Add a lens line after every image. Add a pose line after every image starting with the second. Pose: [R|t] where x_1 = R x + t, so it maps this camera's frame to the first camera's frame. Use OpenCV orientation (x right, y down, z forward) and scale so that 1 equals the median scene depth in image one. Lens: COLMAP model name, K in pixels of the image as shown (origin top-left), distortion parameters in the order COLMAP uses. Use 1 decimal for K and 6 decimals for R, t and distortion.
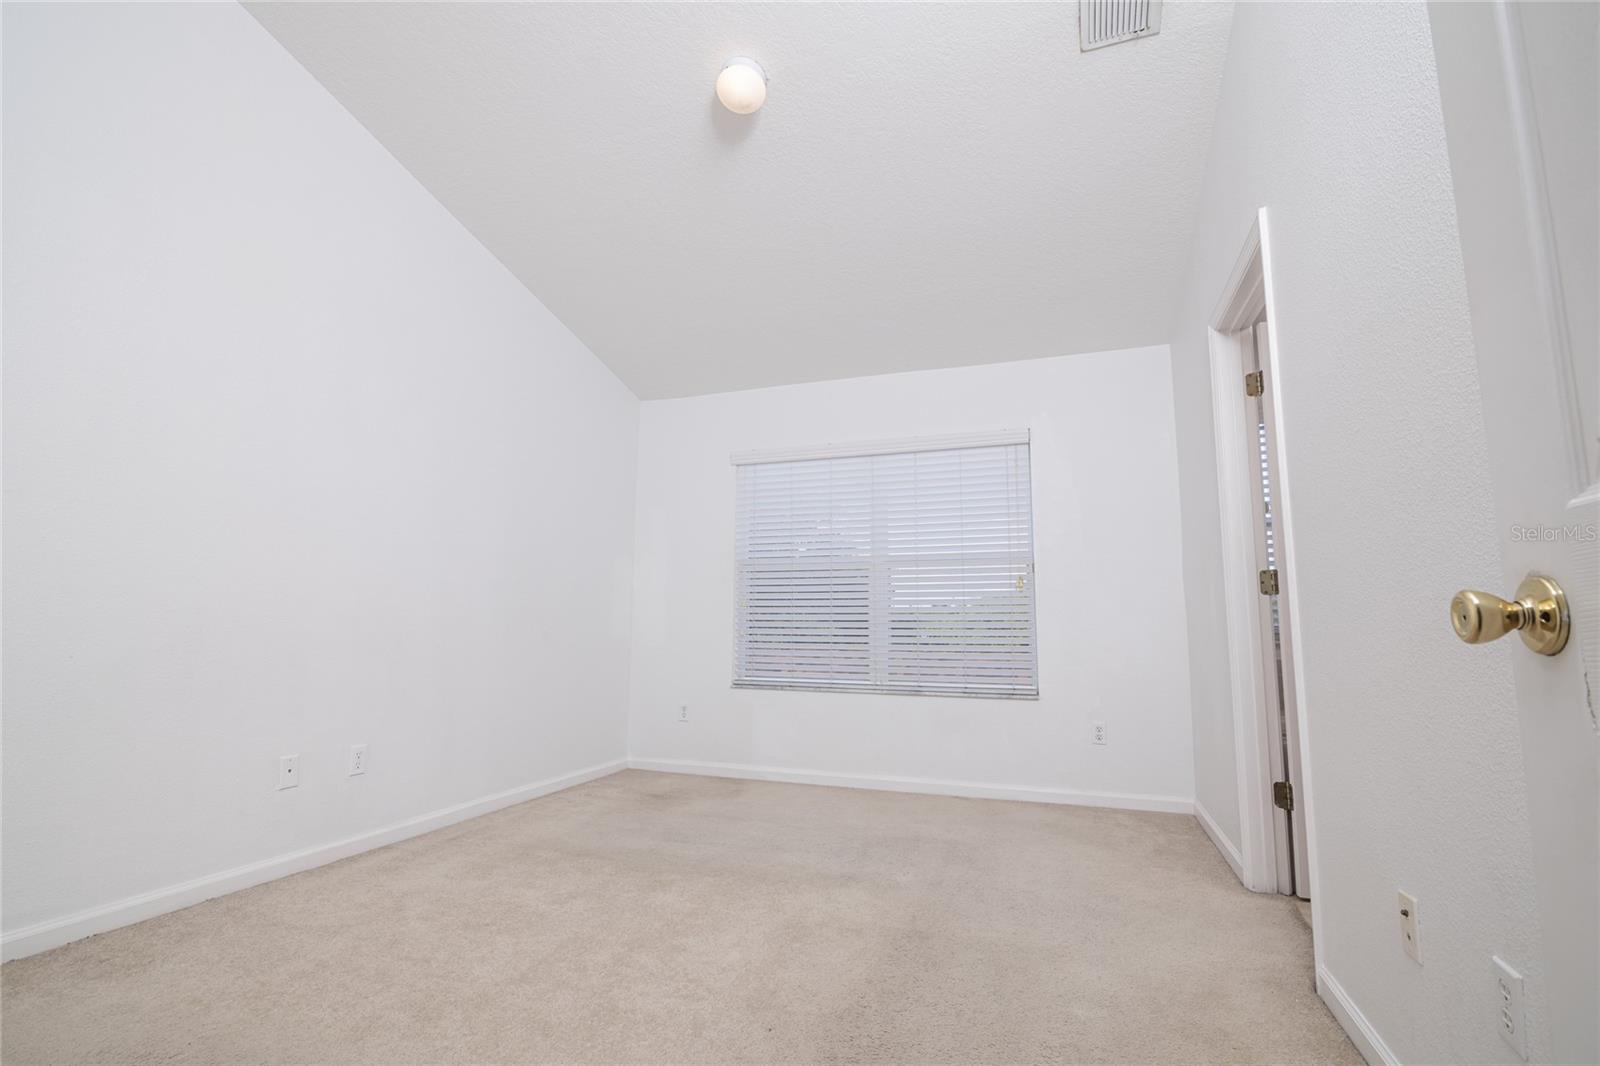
lens RADIAL K [[728.4, 0, 795.3], [0, 728.4, 539.2], [0, 0, 1]] dist [-0.014266, -0.000520]
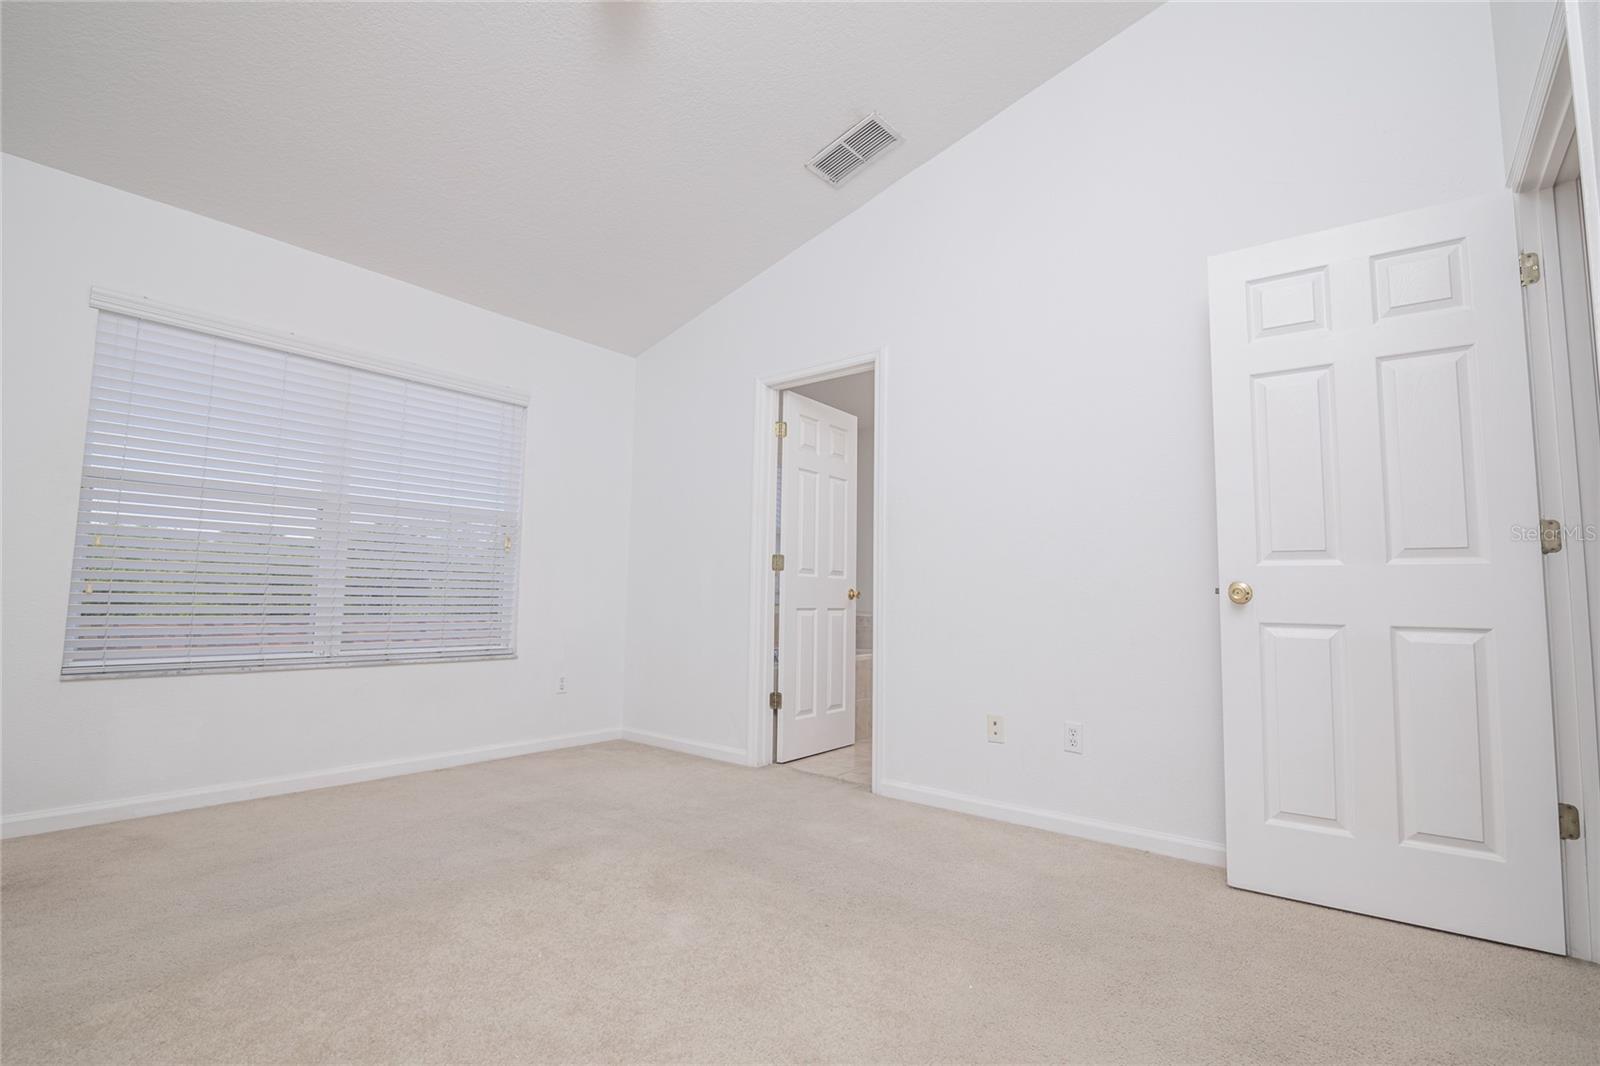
lens RADIAL K [[728.4, 0, 803.3], [0, 728.4, 538.1], [0, 0, 1]] dist [-0.014266, -0.000520]
pose [[0.336252, 0.079915, 0.938375, -0.476829], [-0.127623, 0.991069, -0.038671, 0.037974], [-0.933085, -0.106755, 0.343448, 0.270578]]
